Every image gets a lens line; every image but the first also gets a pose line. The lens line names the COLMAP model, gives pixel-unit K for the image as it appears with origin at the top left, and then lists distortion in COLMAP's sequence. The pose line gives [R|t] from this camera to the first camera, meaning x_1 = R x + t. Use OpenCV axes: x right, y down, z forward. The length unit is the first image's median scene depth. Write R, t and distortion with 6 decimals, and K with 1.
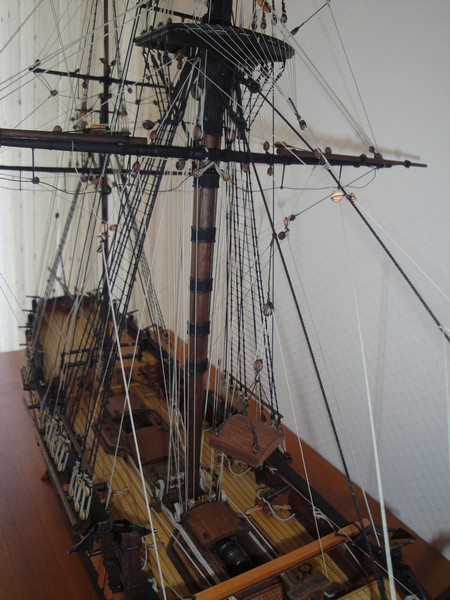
lens RADIAL K [[484.8, 0, 225.0], [0, 484.8, 300.0], [0, 0, 1]] dist [-0.169774, 0.139567]
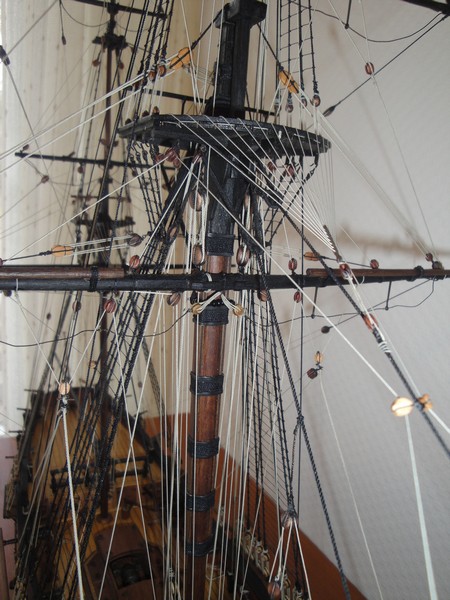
lens RADIAL K [[484.8, 0, 225.0], [0, 484.8, 300.0], [0, 0, 1]] dist [-0.169774, 0.139567]
pose [[0.997835, 0.012383, -0.064596, 0.031320], [-0.019231, 0.994127, -0.106497, -0.191554], [0.062898, 0.107509, 0.992213, 0.254917]]
